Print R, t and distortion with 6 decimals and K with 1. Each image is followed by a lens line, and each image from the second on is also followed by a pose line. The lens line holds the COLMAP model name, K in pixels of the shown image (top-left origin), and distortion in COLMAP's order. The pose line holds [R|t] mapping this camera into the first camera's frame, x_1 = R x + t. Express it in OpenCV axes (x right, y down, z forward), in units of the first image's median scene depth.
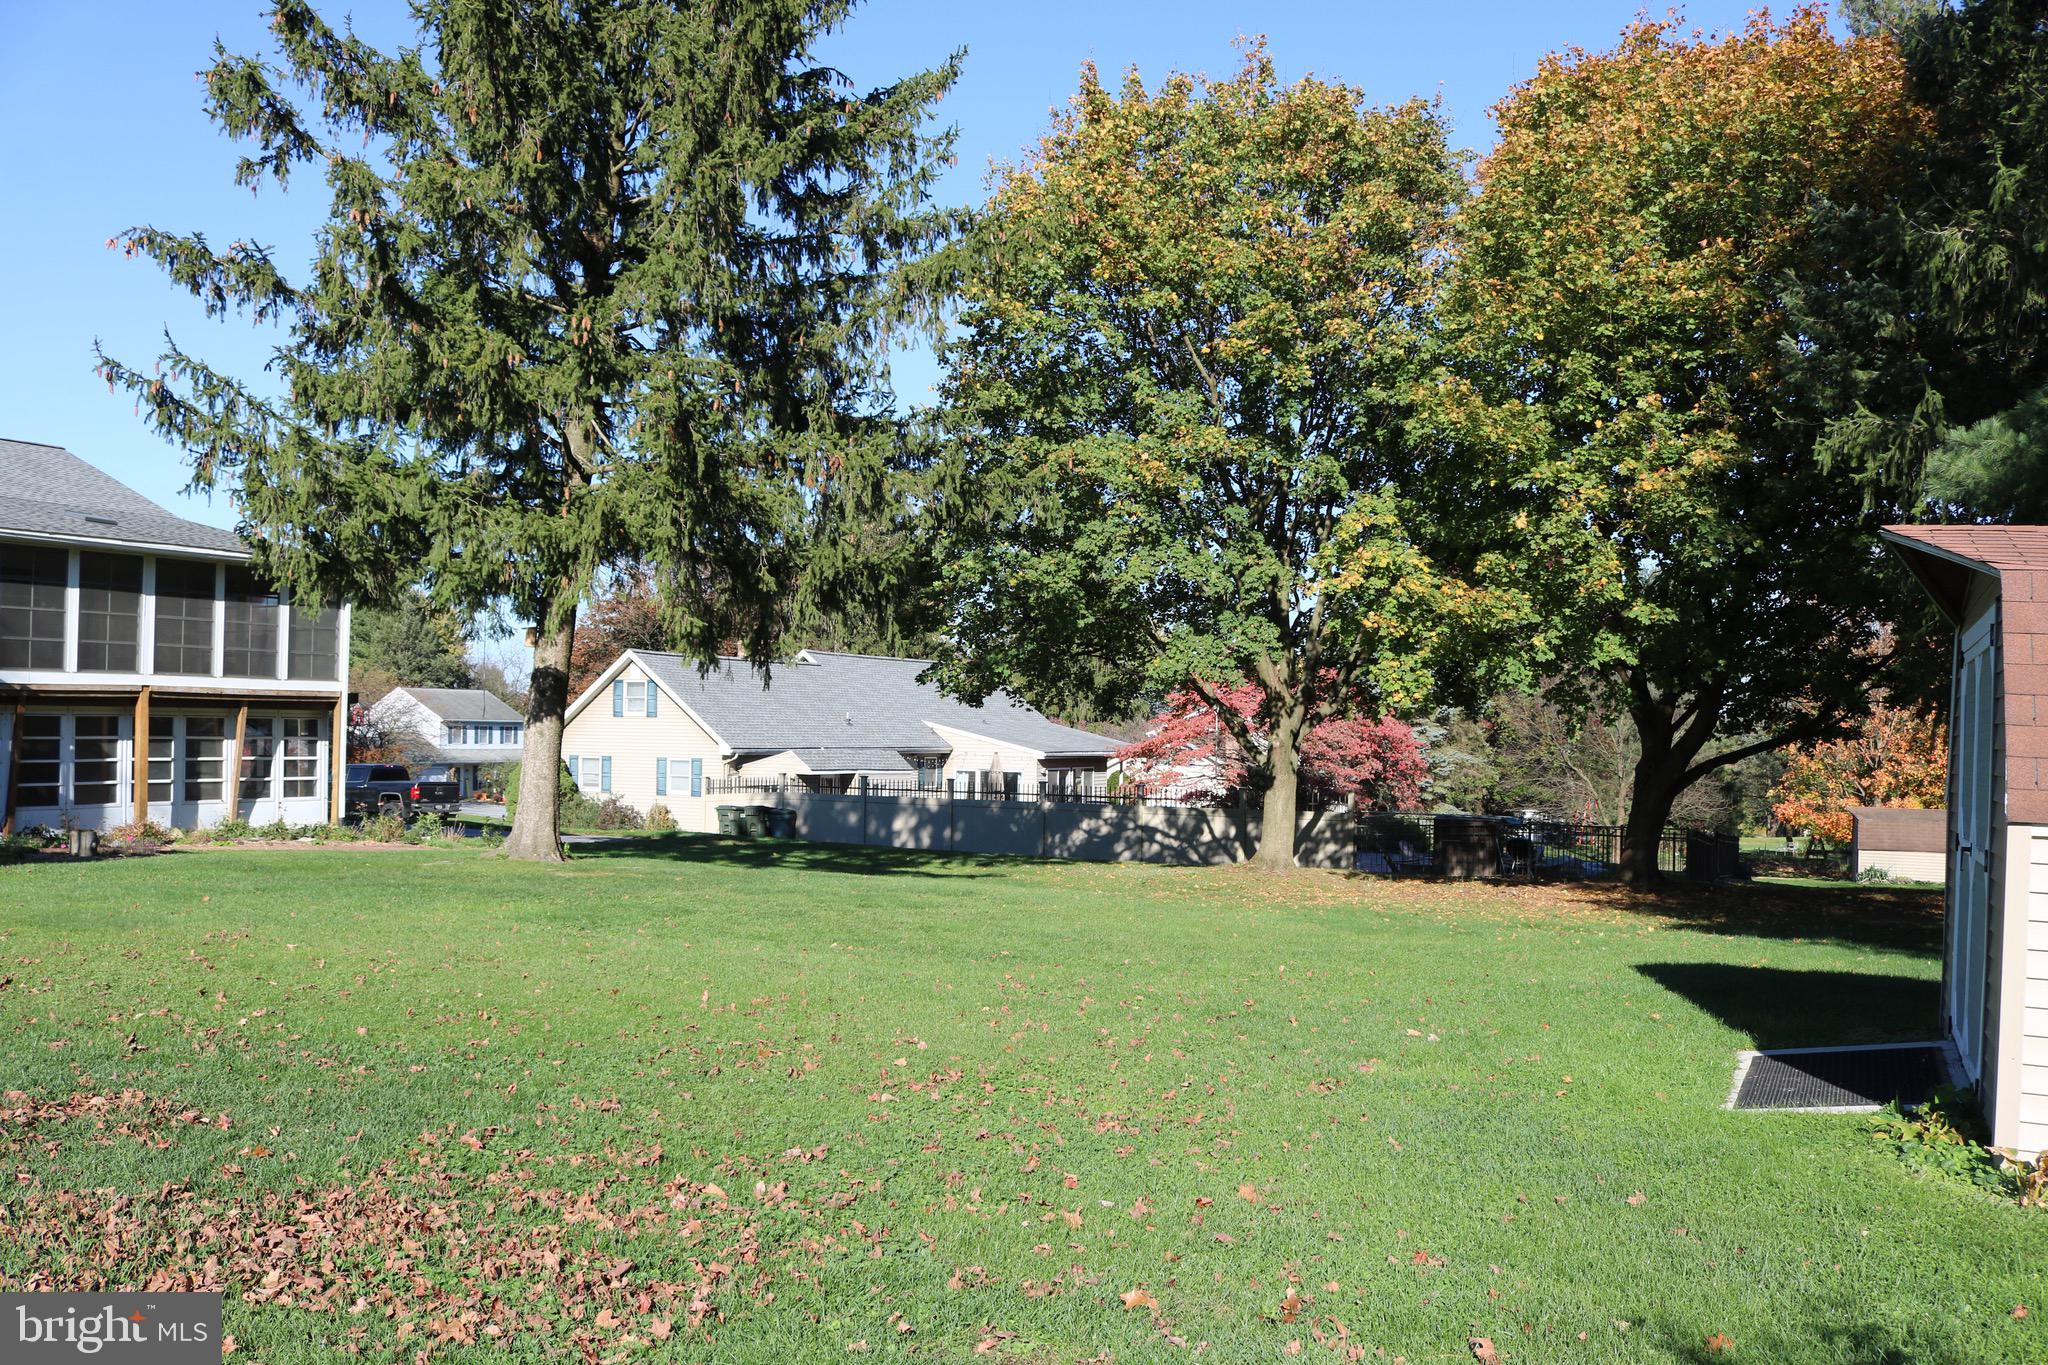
lens RADIAL K [[1685.4, 0, 1029.3], [0, 1685.4, 708.1], [0, 0, 1]] dist [-0.157068, 0.129979]
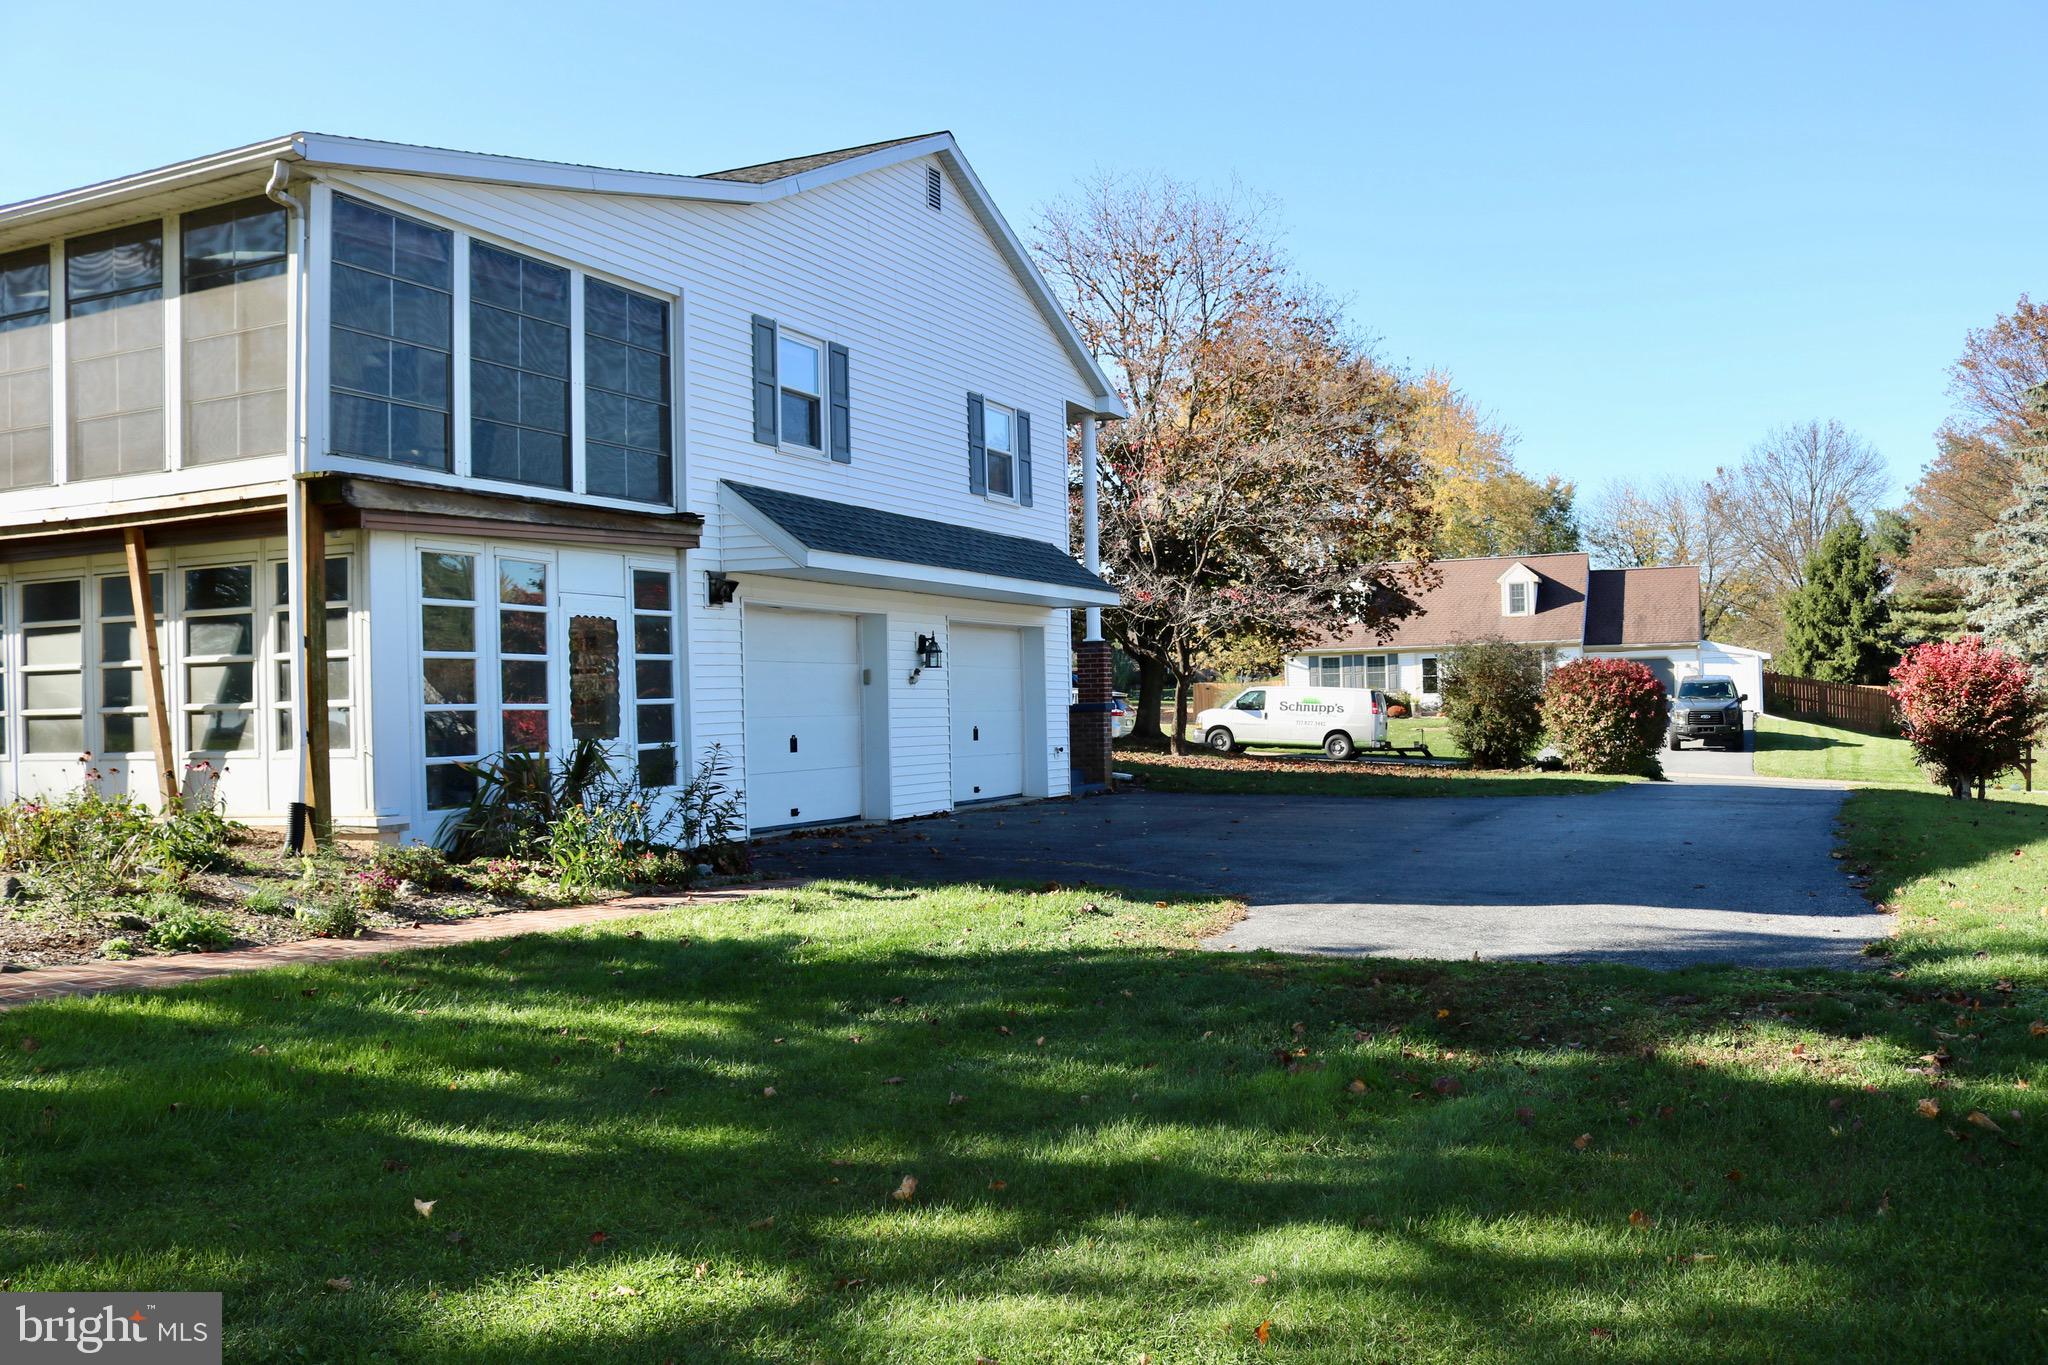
lens RADIAL K [[1795.6, 0, 989.9], [0, 1795.6, 701.2], [0, 0, 1]] dist [-0.111612, 0.011125]
pose [[0.051582, -0.032332, -0.998145, 0.008495], [0.034631, 0.998933, -0.030568, 0.084843], [0.998068, -0.032990, 0.052647, 1.579752]]
